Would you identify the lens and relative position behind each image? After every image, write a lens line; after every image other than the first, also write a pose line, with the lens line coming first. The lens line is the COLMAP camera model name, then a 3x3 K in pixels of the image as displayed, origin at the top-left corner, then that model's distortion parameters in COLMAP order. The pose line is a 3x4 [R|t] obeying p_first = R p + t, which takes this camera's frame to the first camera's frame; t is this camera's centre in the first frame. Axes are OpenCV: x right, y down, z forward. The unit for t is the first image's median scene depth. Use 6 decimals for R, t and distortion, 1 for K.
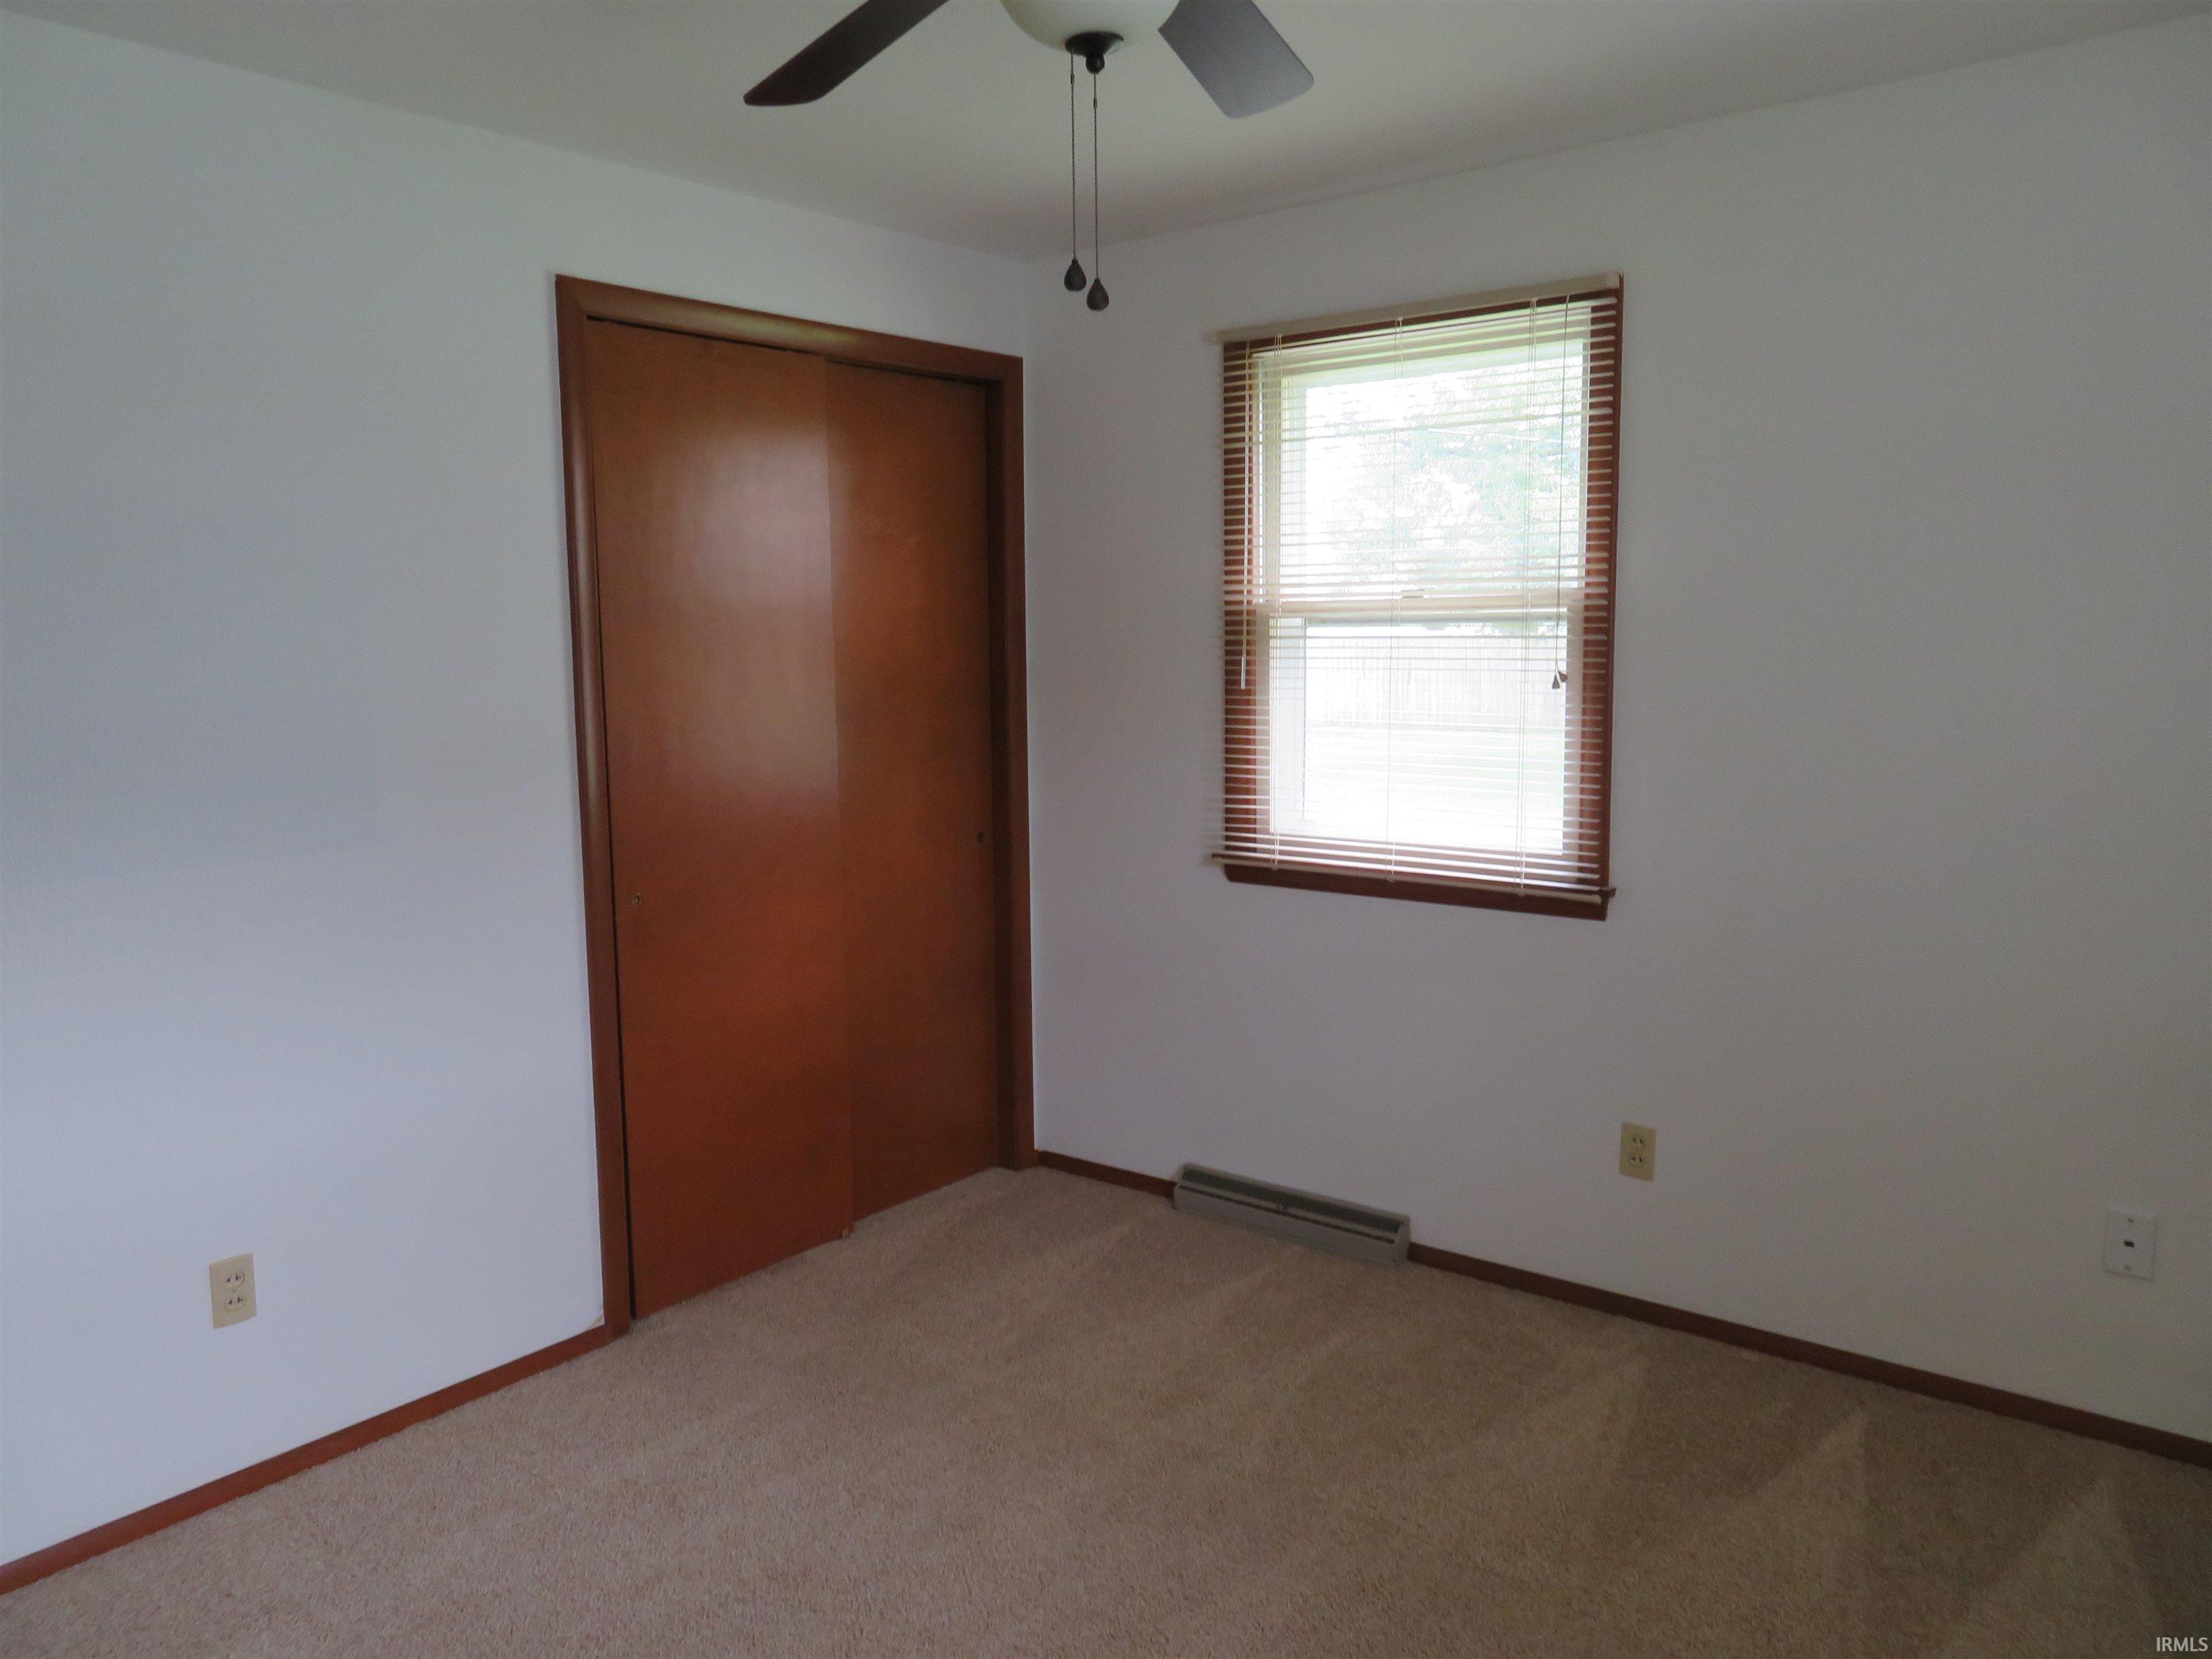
lens RADIAL K [[1582.2, 0, 1095.0], [0, 1582.2, 833.6], [0, 0, 1]] dist [-0.004354, -0.001681]
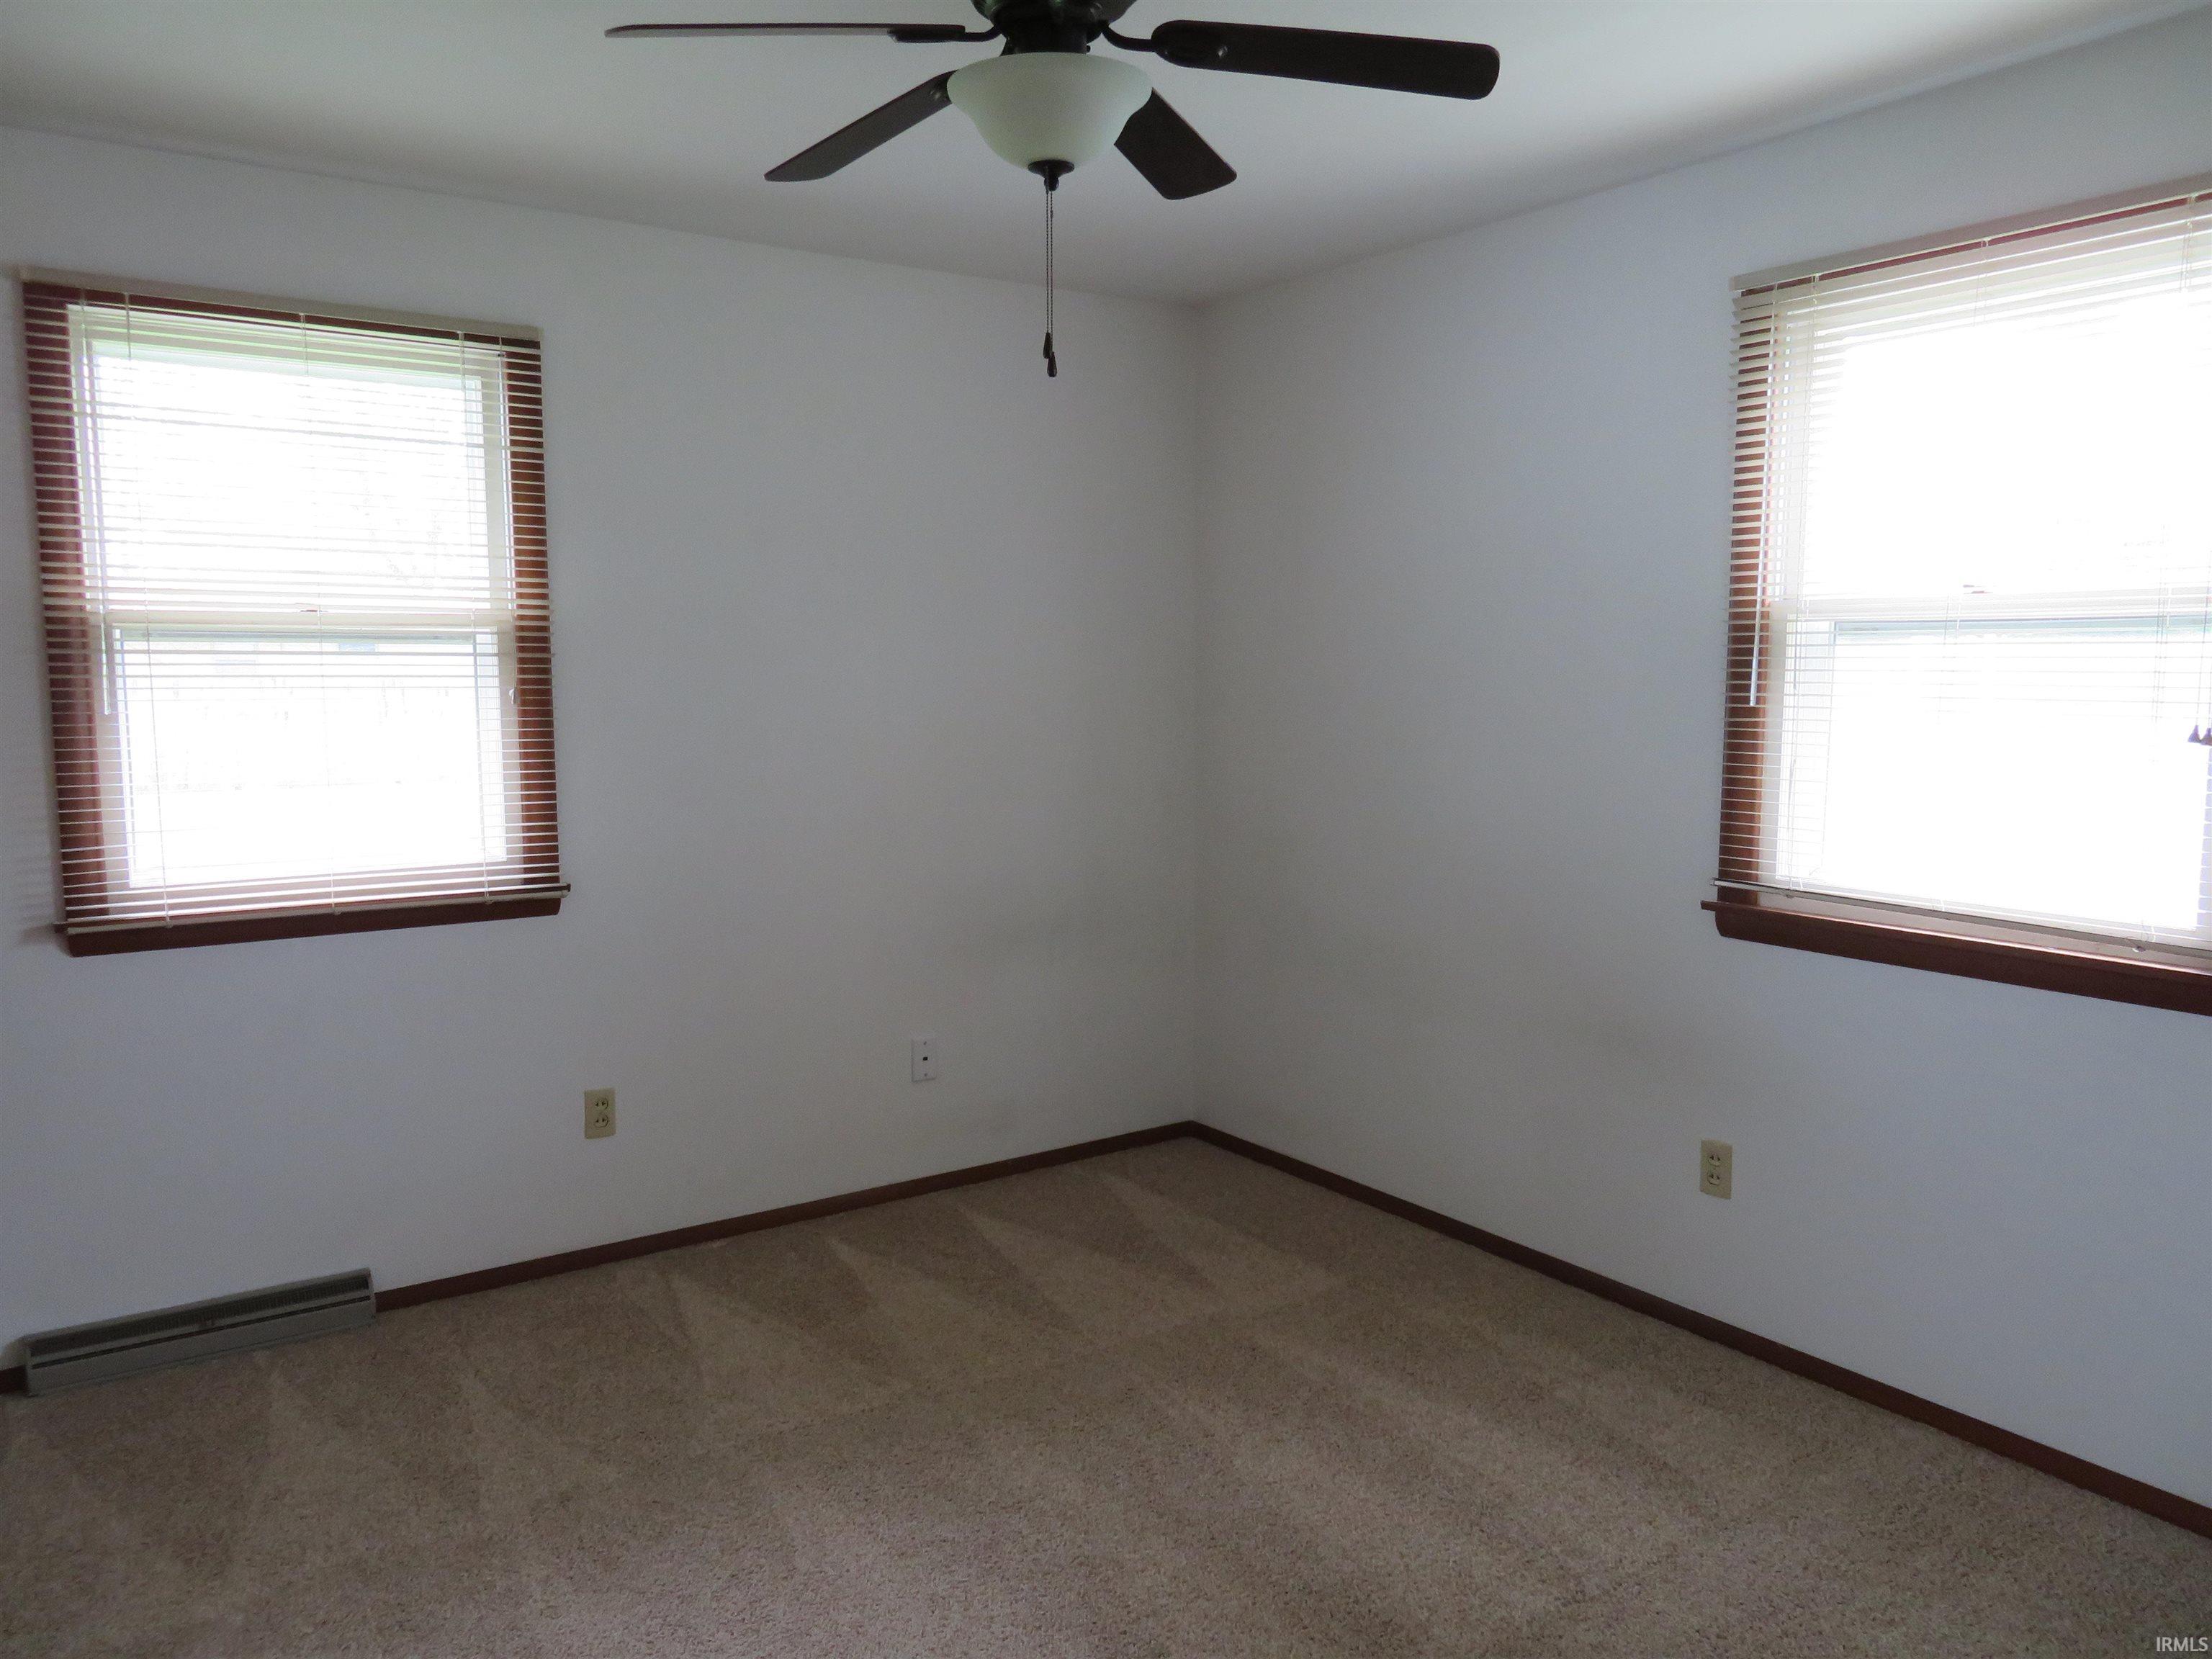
lens RADIAL K [[1582.2, 0, 1089.5], [0, 1582.2, 826.5], [0, 0, 1]] dist [-0.004354, -0.001681]
pose [[0.289169, -0.085580, 0.953445, -0.600294], [0.119673, 0.991414, 0.052693, -0.017869], [-0.949768, 0.098864, 0.296928, 0.313247]]
